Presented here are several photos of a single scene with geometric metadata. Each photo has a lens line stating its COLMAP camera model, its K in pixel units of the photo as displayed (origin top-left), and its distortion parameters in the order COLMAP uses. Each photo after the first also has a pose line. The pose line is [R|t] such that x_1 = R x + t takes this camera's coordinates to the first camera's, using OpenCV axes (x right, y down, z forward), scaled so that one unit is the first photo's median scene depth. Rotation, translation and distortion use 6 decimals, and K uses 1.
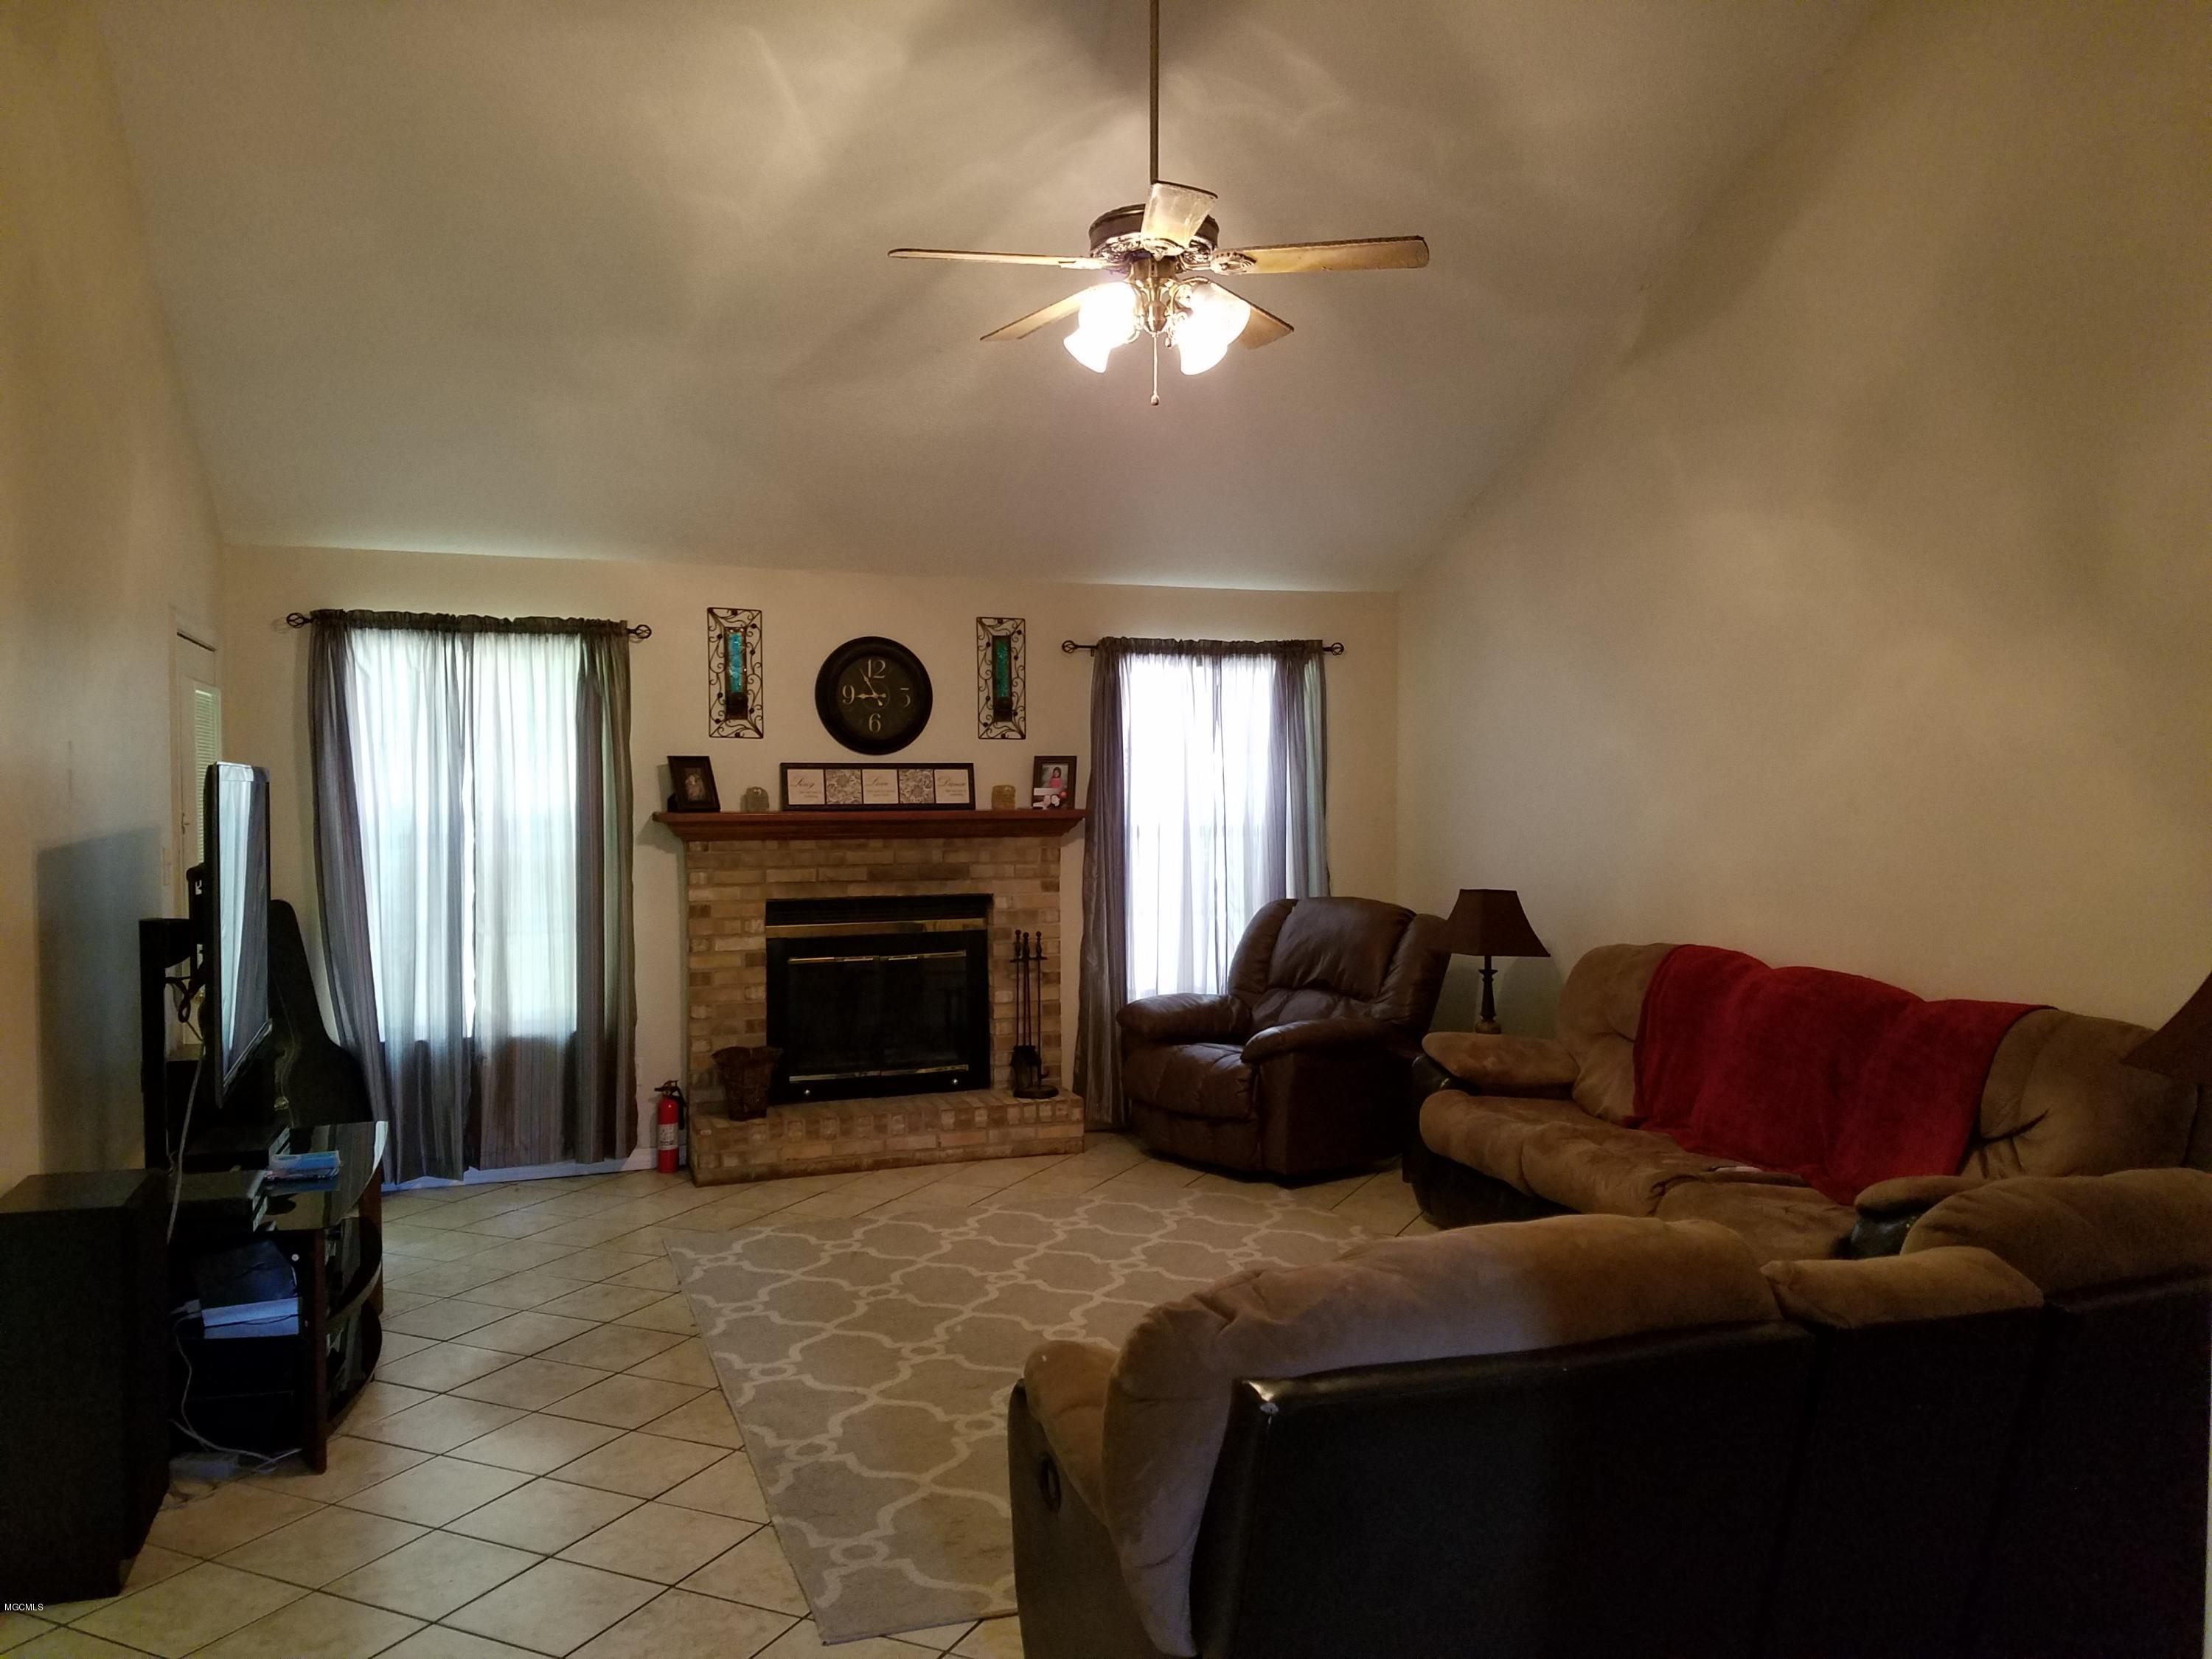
lens RADIAL K [[1704.7, 0, 1111.5], [0, 1704.7, 825.4], [0, 0, 1]] dist [0.093244, -0.066844]
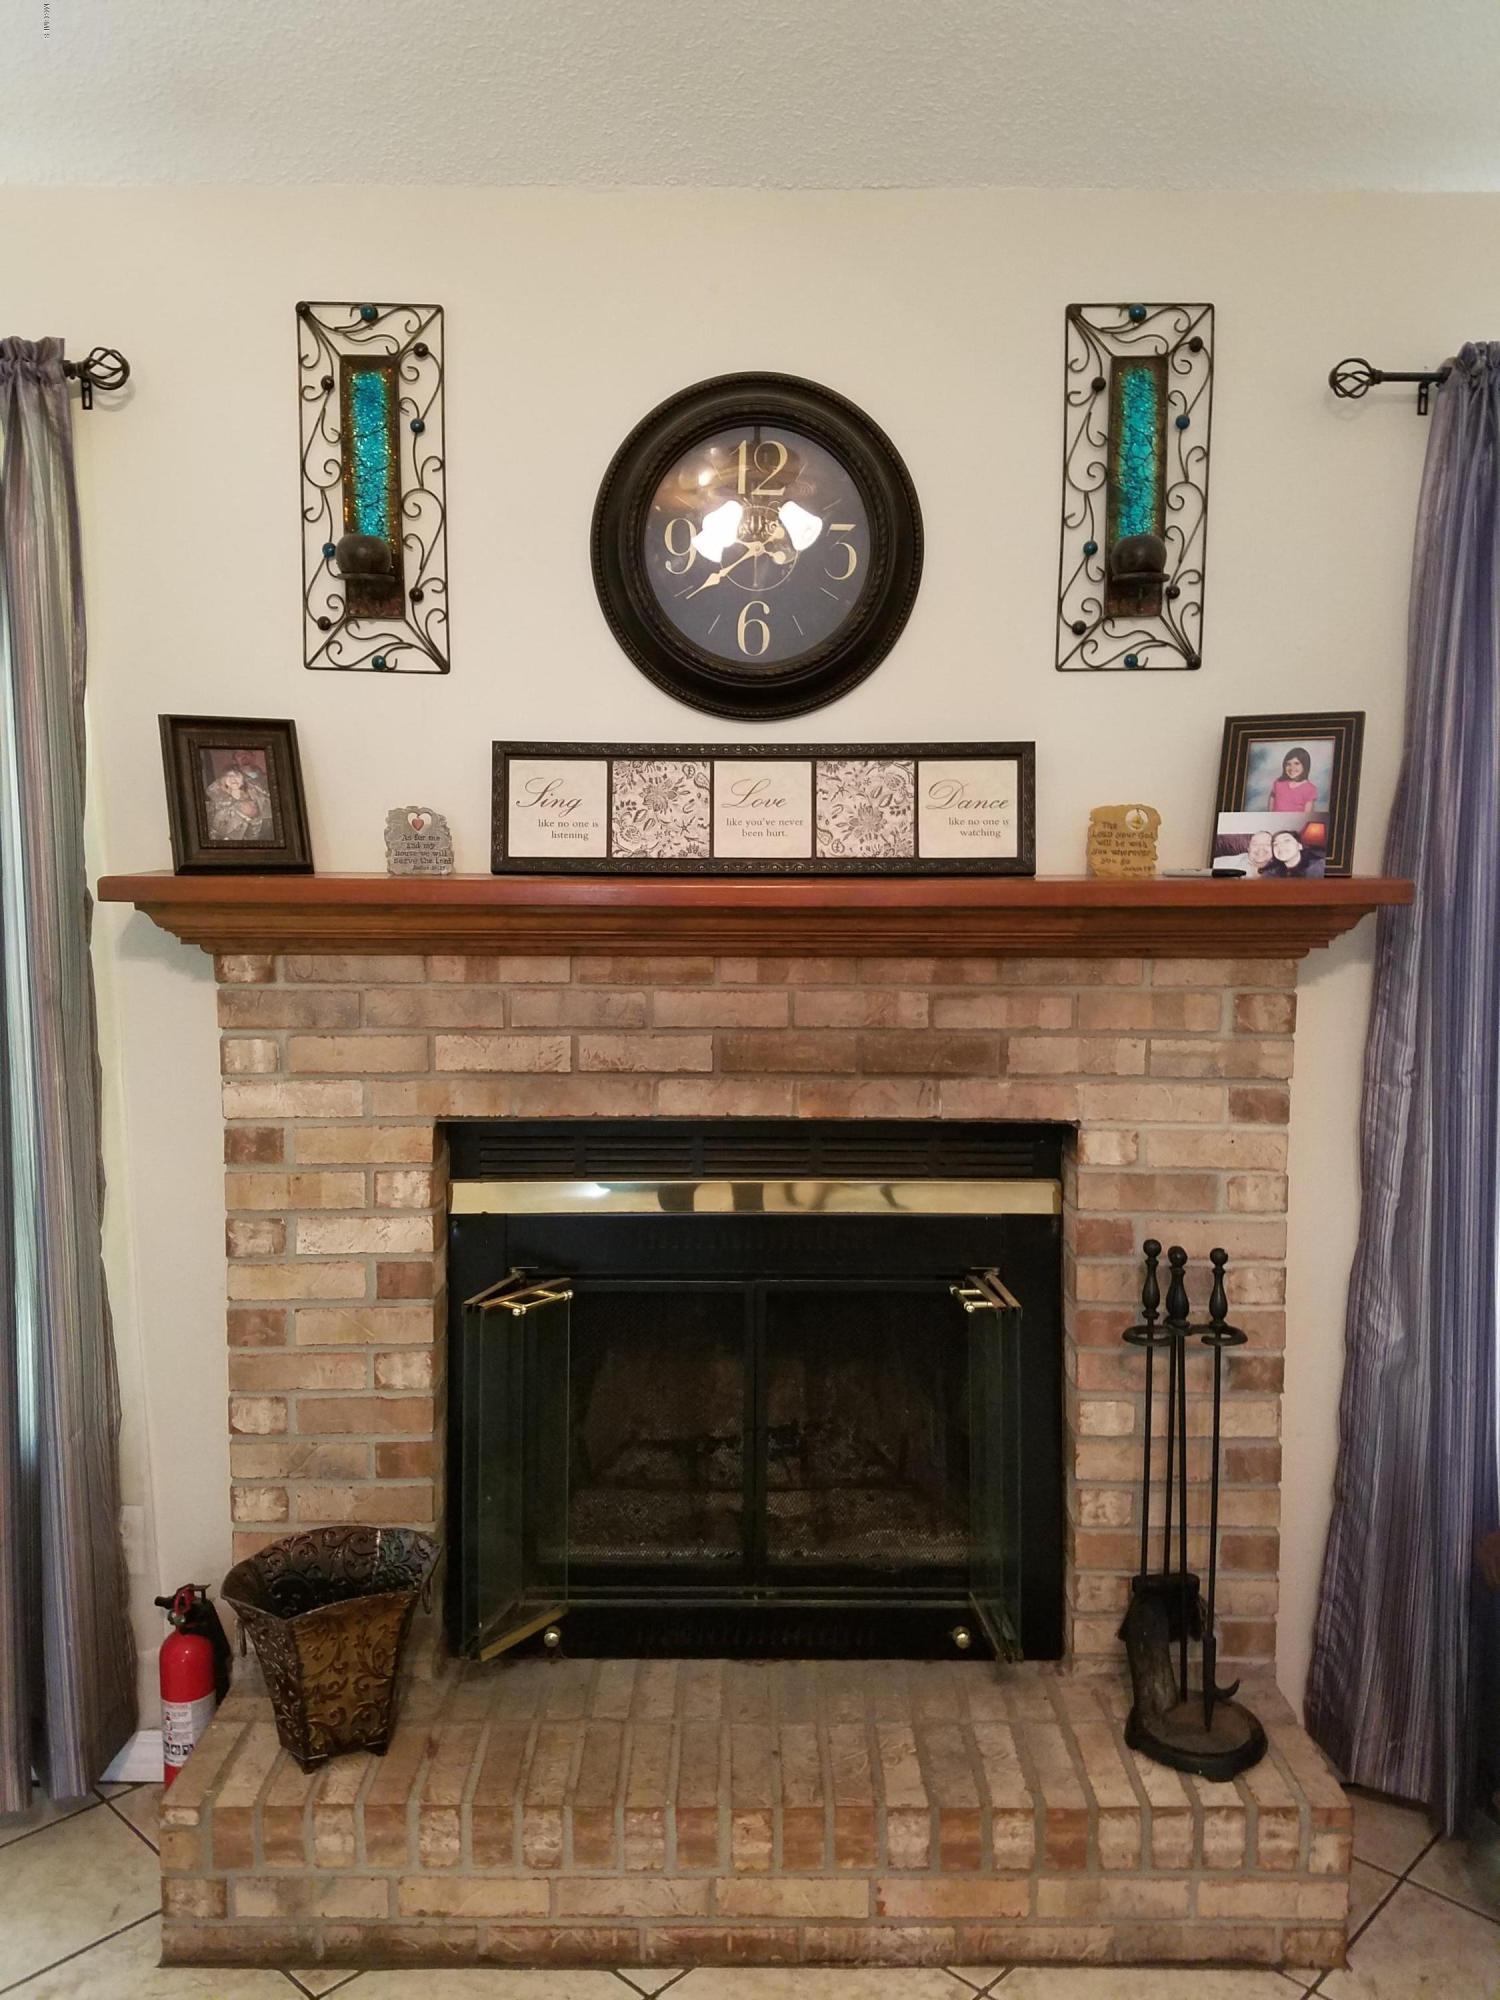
lens RADIAL K [[1541.3, 0, 749.6], [0, 1541.3, 990.8], [0, 0, 1]] dist [0.093244, -0.066844]
pose [[0.940712, 0.039392, -0.336913, -0.028948], [-0.013535, 0.996802, 0.078754, -0.010261], [0.338937, -0.069524, 0.938237, 0.705524]]
